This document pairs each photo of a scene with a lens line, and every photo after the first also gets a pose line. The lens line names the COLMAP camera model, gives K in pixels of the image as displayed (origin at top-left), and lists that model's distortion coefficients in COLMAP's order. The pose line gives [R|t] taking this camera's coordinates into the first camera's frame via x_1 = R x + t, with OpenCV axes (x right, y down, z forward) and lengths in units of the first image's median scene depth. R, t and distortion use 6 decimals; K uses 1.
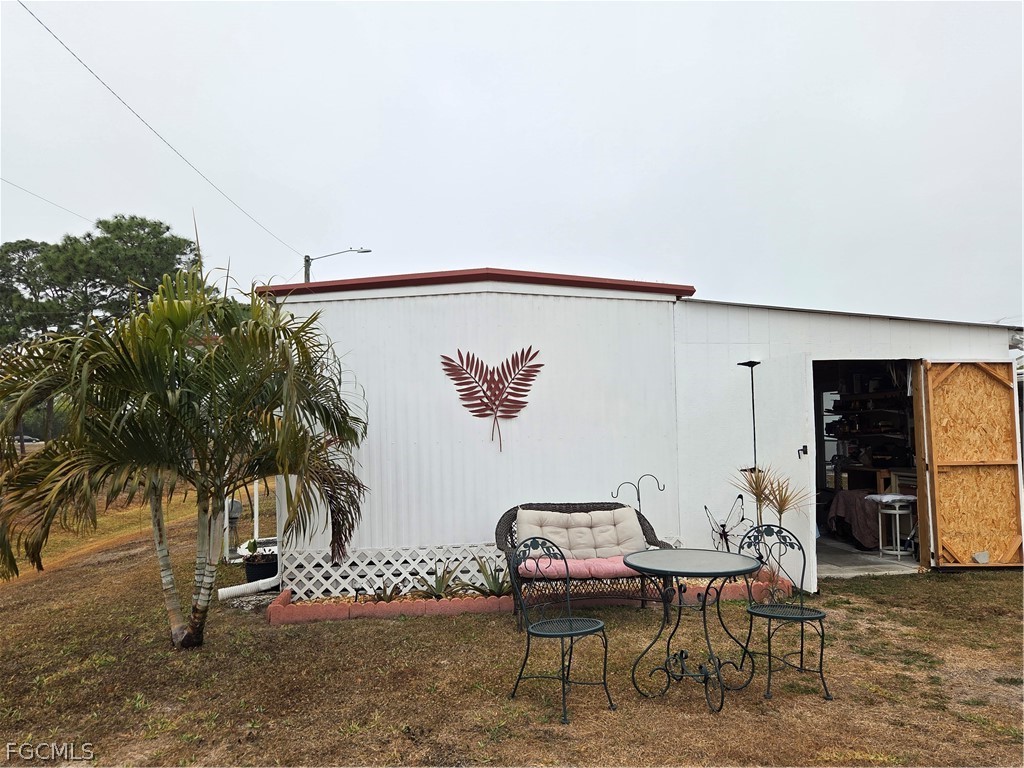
lens RADIAL K [[763.0, 0, 469.9], [0, 763.0, 388.6], [0, 0, 1]] dist [0.076472, -0.049555]
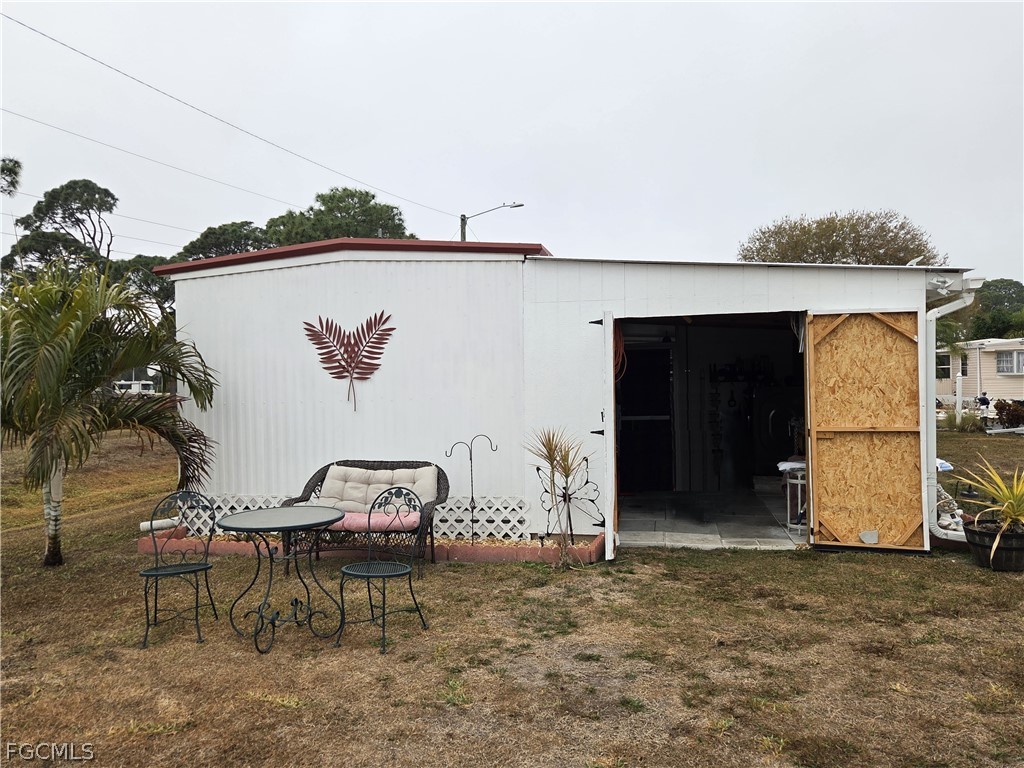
lens RADIAL K [[763.0, 0, 466.2], [0, 763.0, 380.3], [0, 0, 1]] dist [0.076472, -0.049555]
pose [[0.943717, -0.000674, -0.330753, 0.533239], [0.018977, 0.998461, 0.052111, -0.012917], [0.330209, -0.055455, 0.942277, 0.044231]]
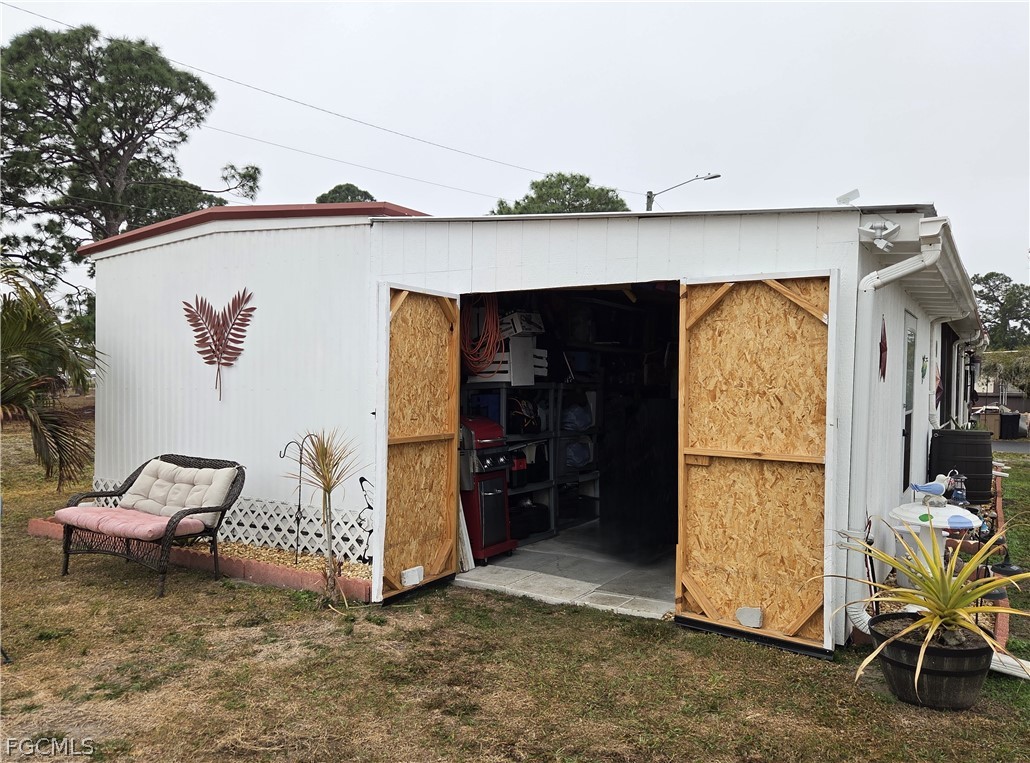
lens RADIAL K [[767.5, 0, 461.1], [0, 767.5, 394.2], [0, 0, 1]] dist [0.076472, -0.049555]
pose [[0.770370, 0.039943, -0.636345, 0.879067], [0.009378, 0.997218, 0.073949, 0.005594], [0.637528, -0.062935, 0.767852, 0.439972]]
